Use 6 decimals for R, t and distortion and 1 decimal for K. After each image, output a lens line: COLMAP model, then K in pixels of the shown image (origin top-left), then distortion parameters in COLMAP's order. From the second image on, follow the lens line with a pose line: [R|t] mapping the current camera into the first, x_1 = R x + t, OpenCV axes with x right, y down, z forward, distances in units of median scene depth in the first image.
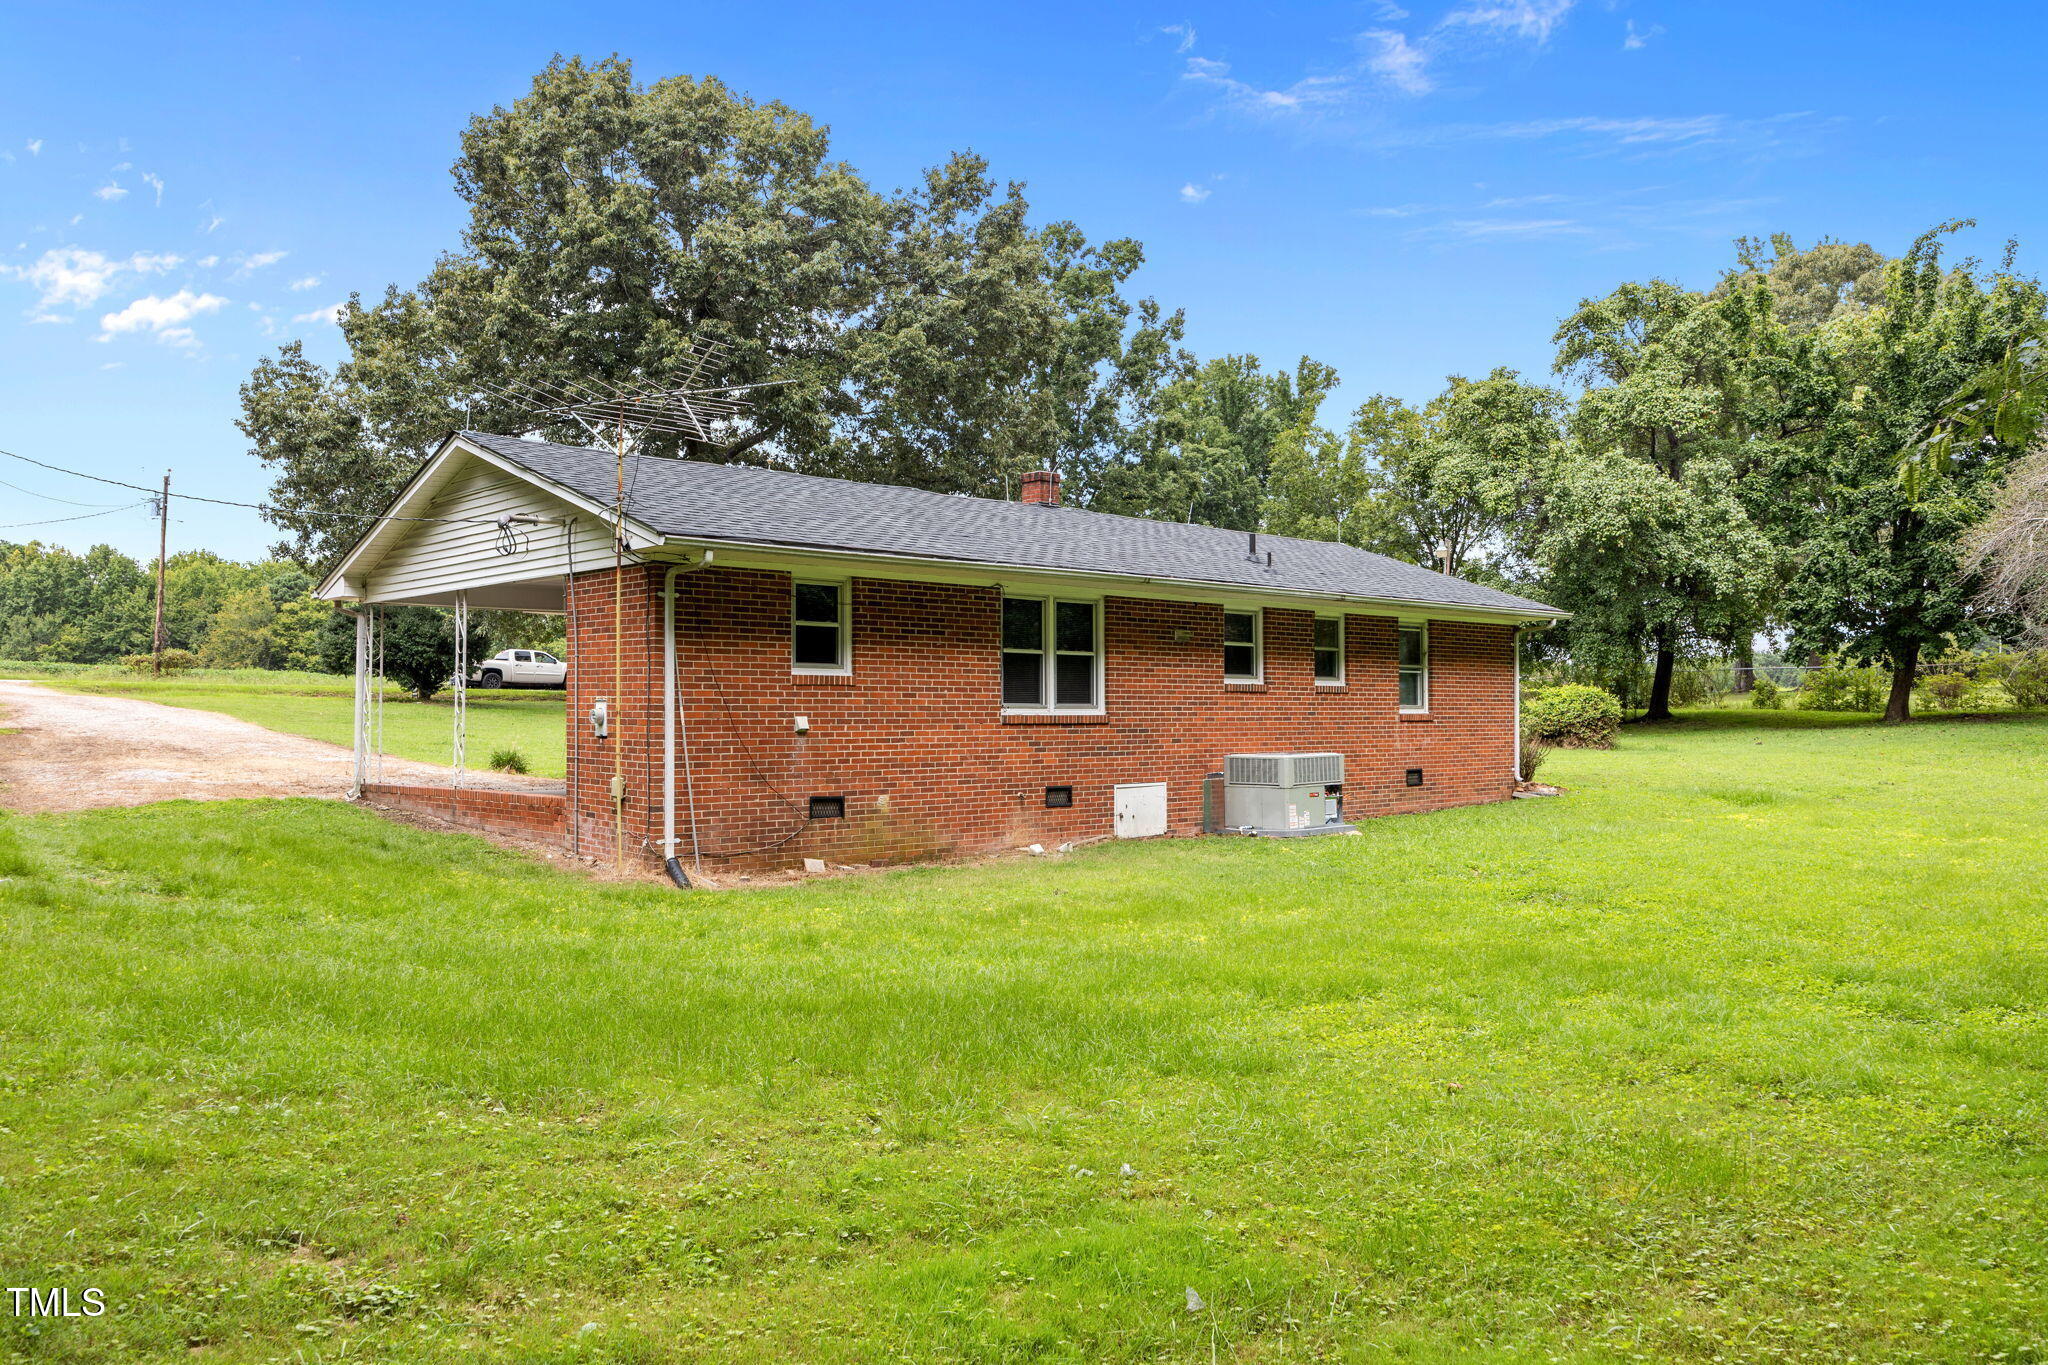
lens RADIAL K [[1665.1, 0, 1022.6], [0, 1665.1, 684.3], [0, 0, 1]] dist [-0.083631, -0.003653]
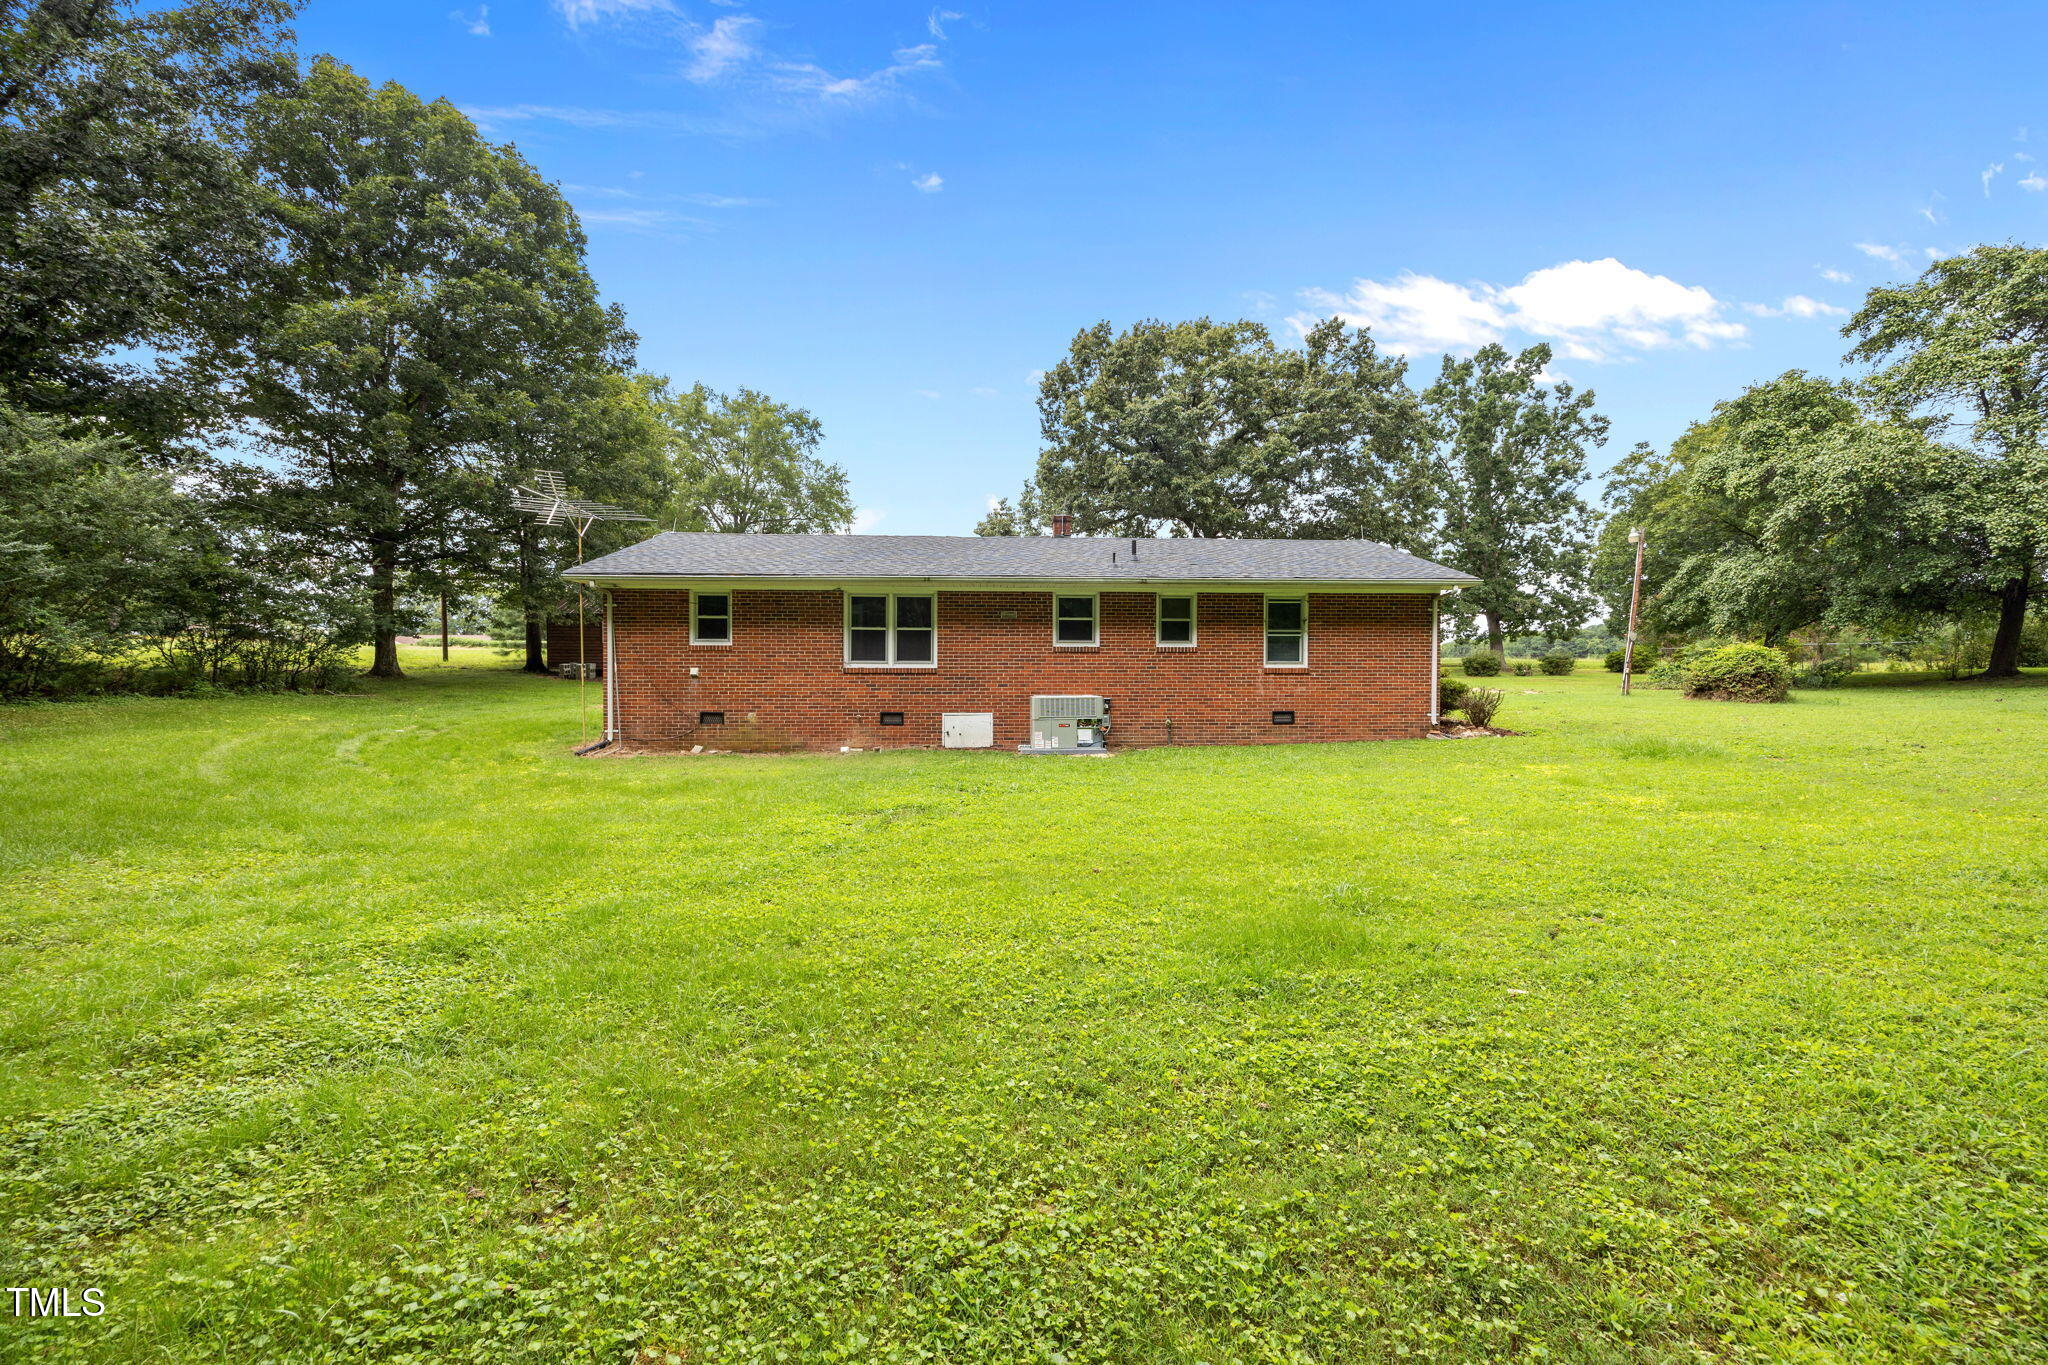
lens RADIAL K [[808.7, 0, 1022.7], [0, 808.7, 683.6], [0, 0, 1]] dist [-0.003631, -0.000284]
pose [[0.742357, 0.012379, -0.669890, 0.593370], [0.009198, 0.999547, 0.028664, 0.011871], [0.669942, -0.027441, 0.741906, 0.472382]]
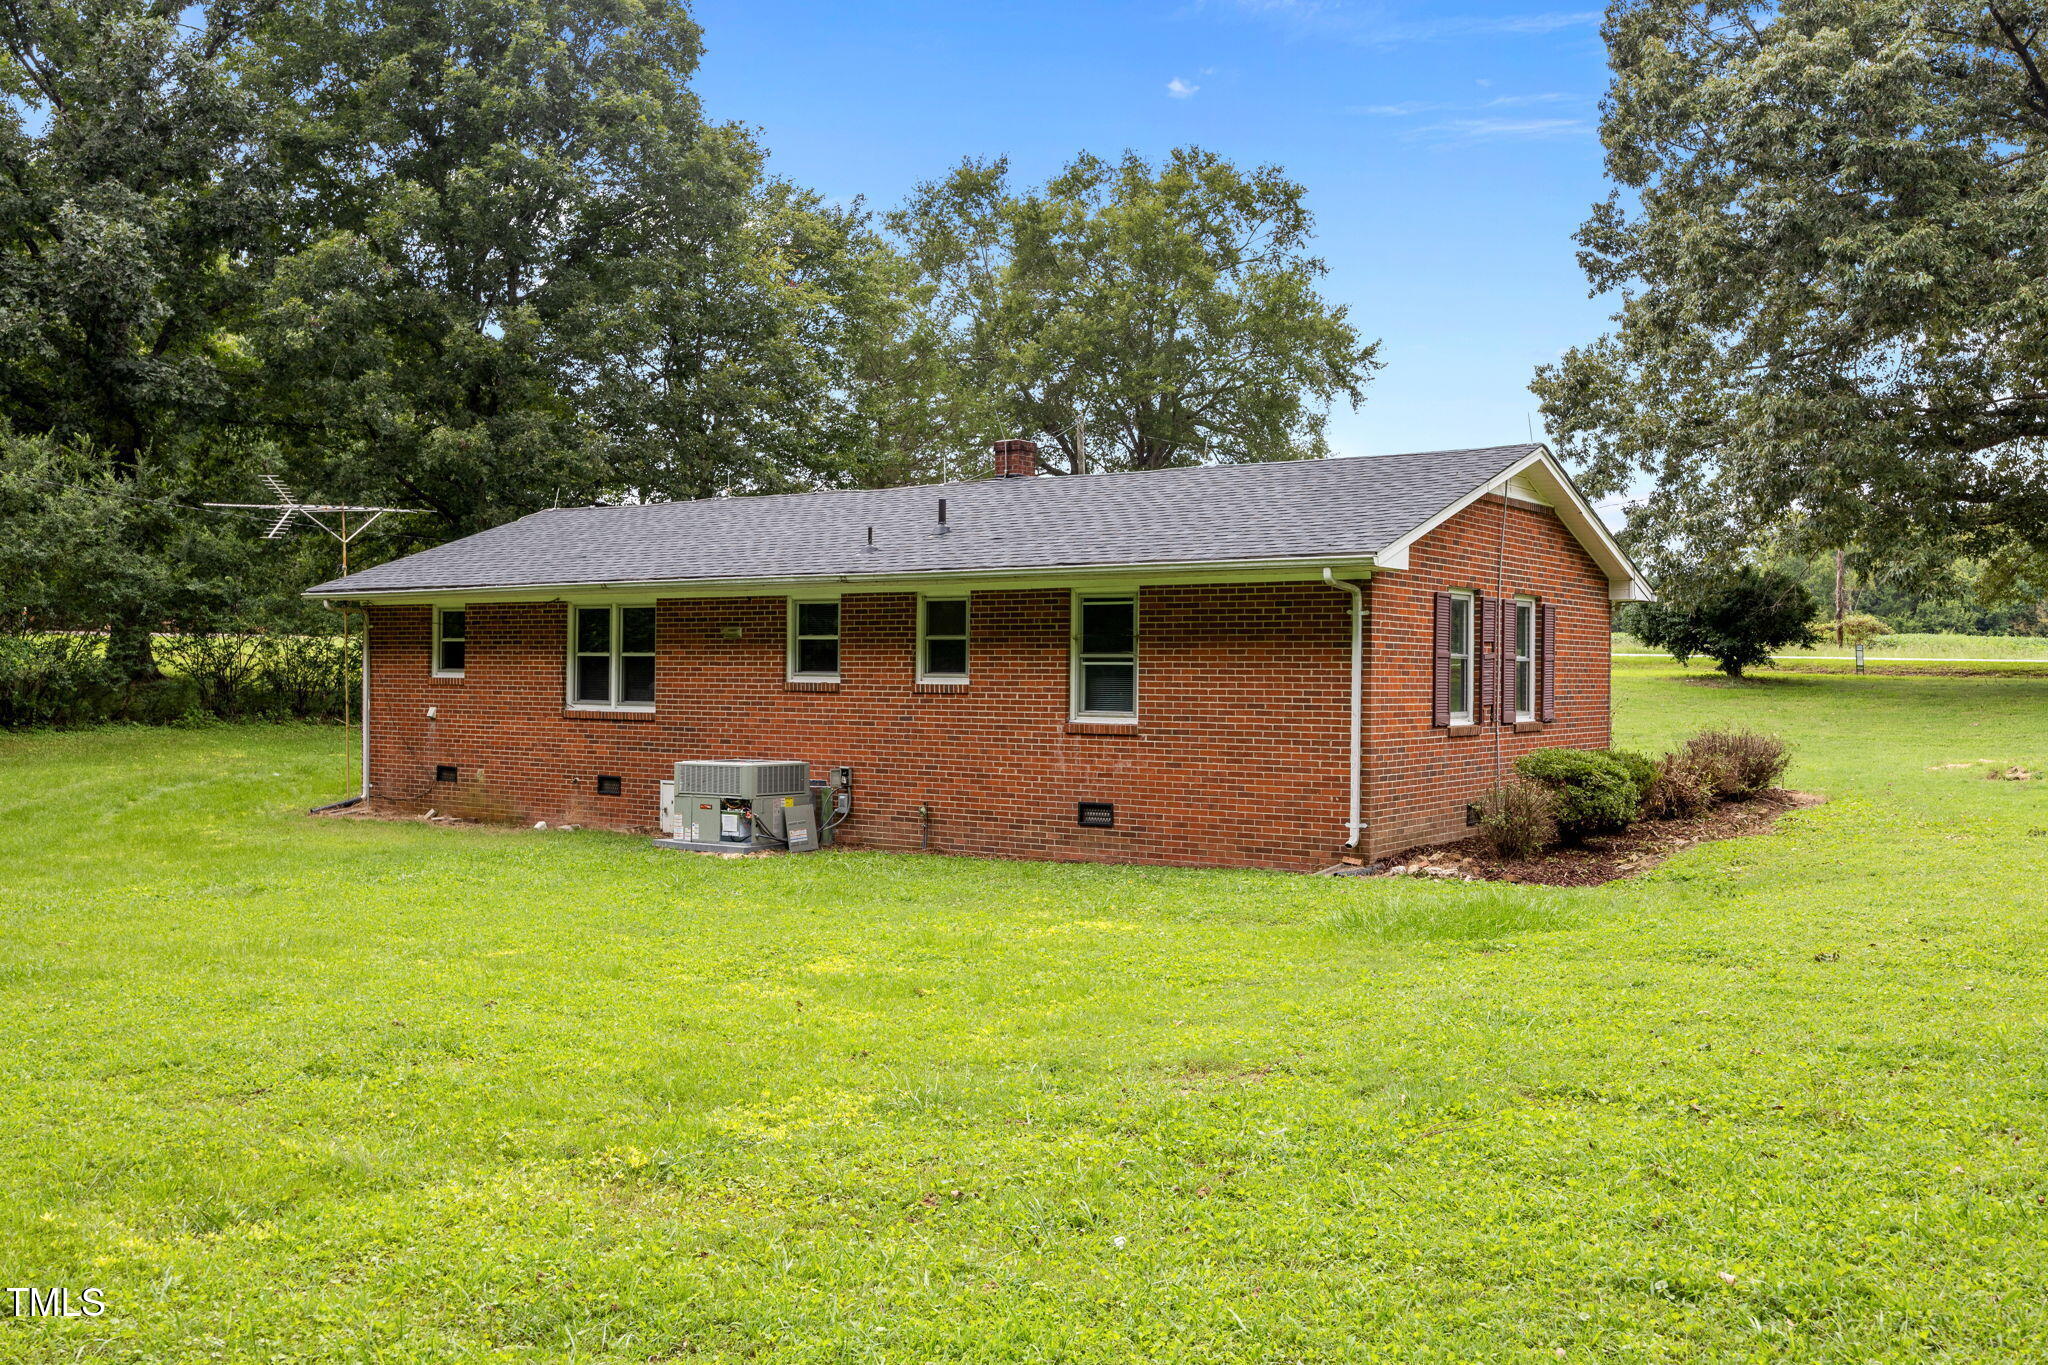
lens RADIAL K [[1665.1, 0, 1026.8], [0, 1665.1, 682.7], [0, 0, 1]] dist [-0.083631, -0.003653]
pose [[0.215946, -0.019678, -0.976207, 1.074410], [-0.011404, 0.999678, -0.022673, 0.019819], [0.976339, 0.016028, 0.215652, 0.963219]]
